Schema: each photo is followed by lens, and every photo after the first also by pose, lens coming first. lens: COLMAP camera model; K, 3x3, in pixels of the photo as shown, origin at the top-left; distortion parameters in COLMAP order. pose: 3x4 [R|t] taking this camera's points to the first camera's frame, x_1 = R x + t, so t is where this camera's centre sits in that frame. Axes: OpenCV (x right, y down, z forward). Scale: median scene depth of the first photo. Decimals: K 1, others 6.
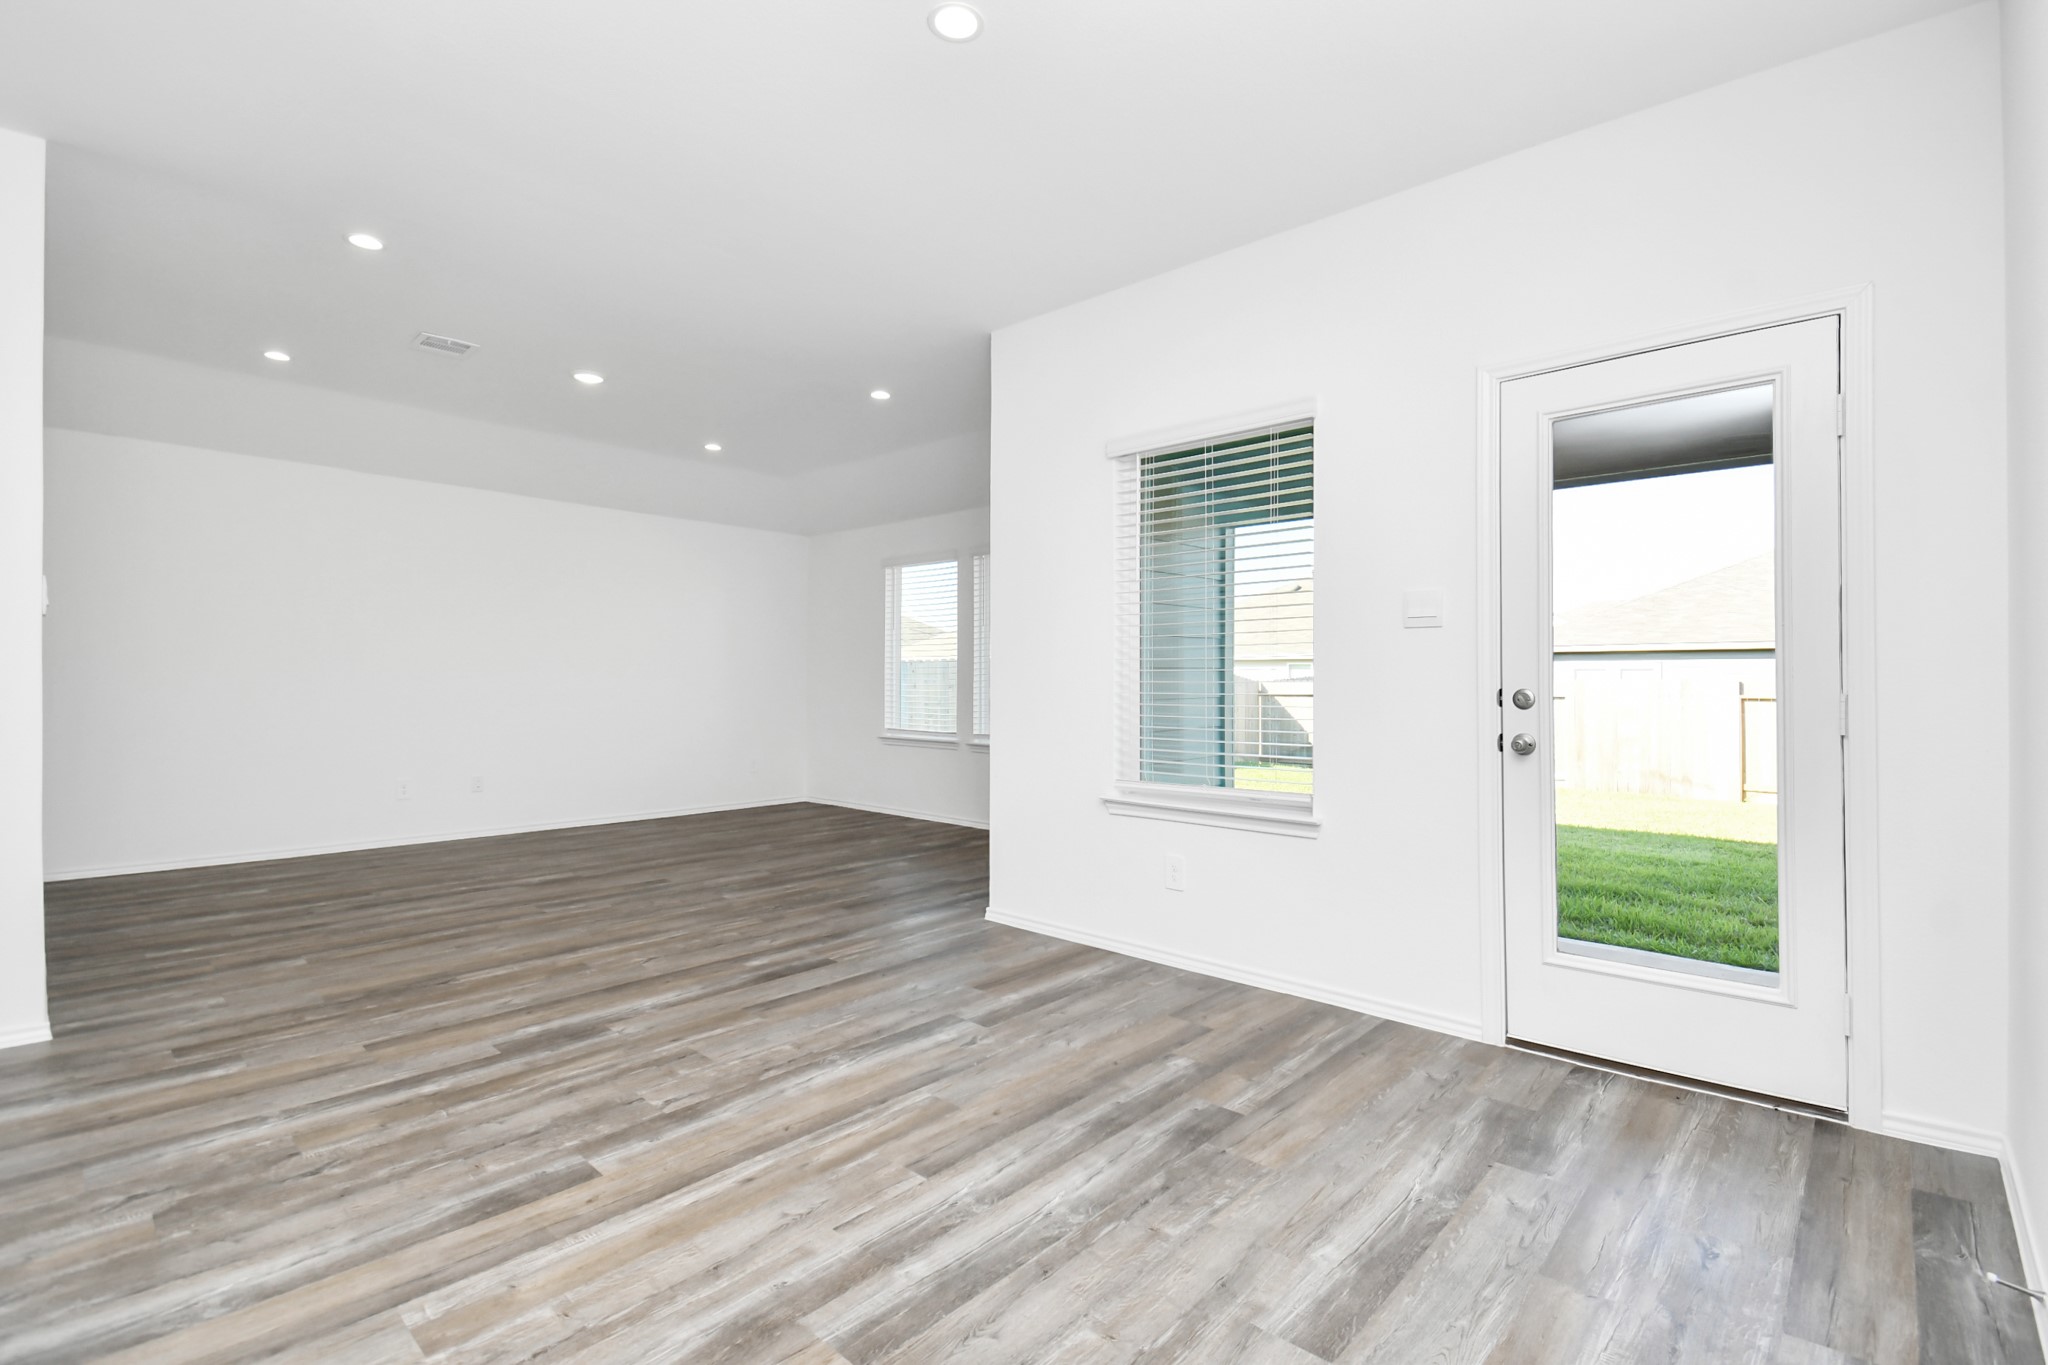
lens RADIAL K [[928.8, 0, 1035.5], [0, 928.8, 670.5], [0, 0, 1]] dist [-0.013929, -0.000111]
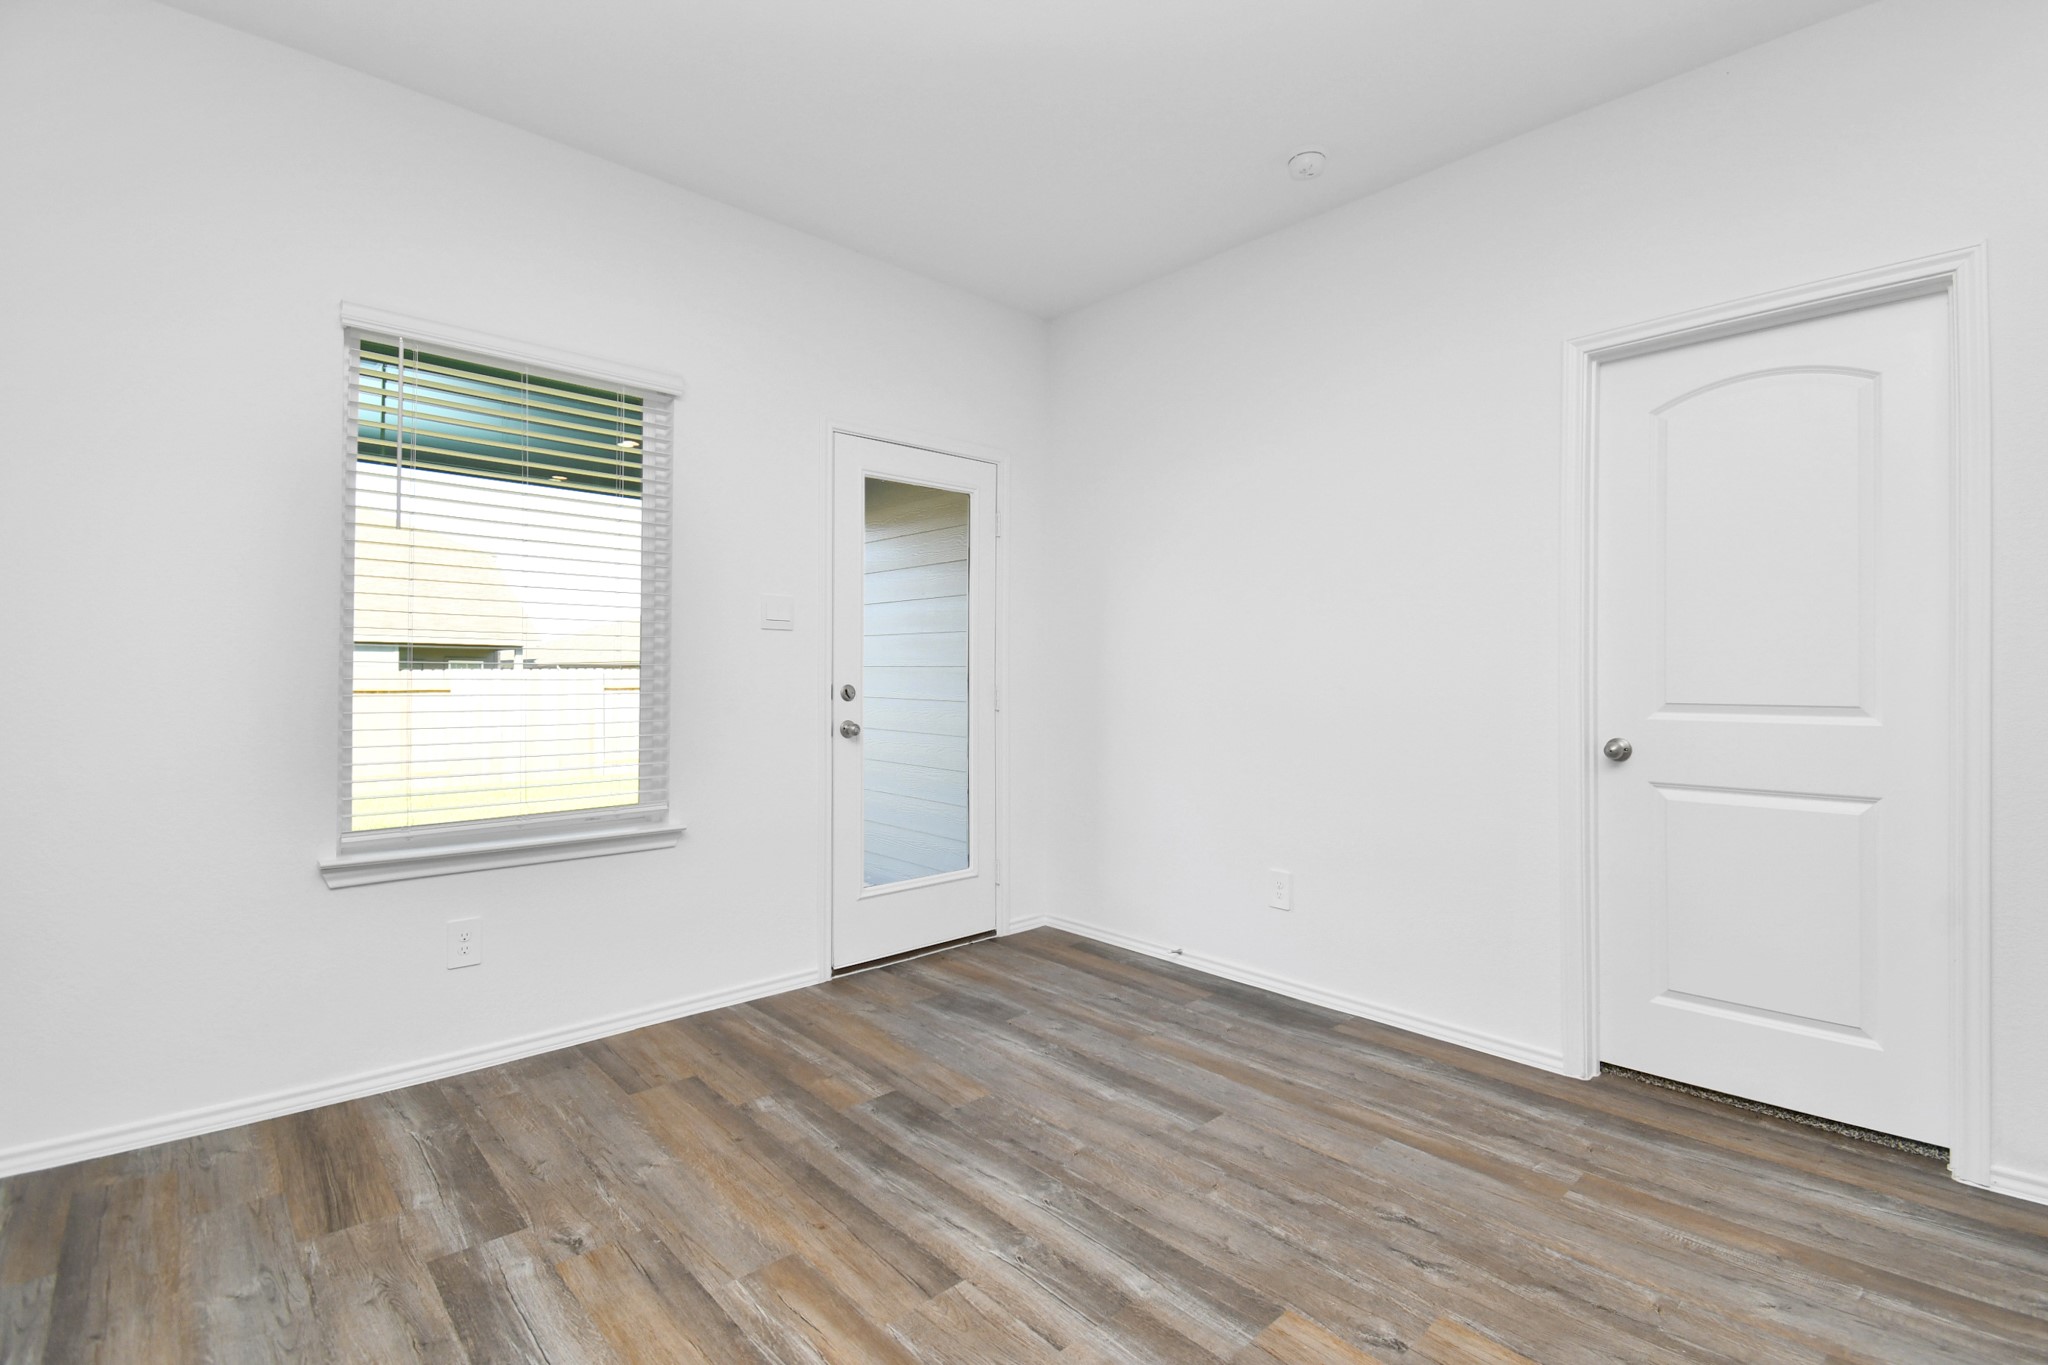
lens RADIAL K [[928.8, 0, 1044.0], [0, 928.8, 680.1], [0, 0, 1]] dist [-0.013929, -0.000111]
pose [[0.082549, -0.007428, 0.996559, -0.721082], [-0.013452, 0.999873, 0.008567, -0.000263], [-0.996496, -0.014113, 0.082438, 0.665683]]
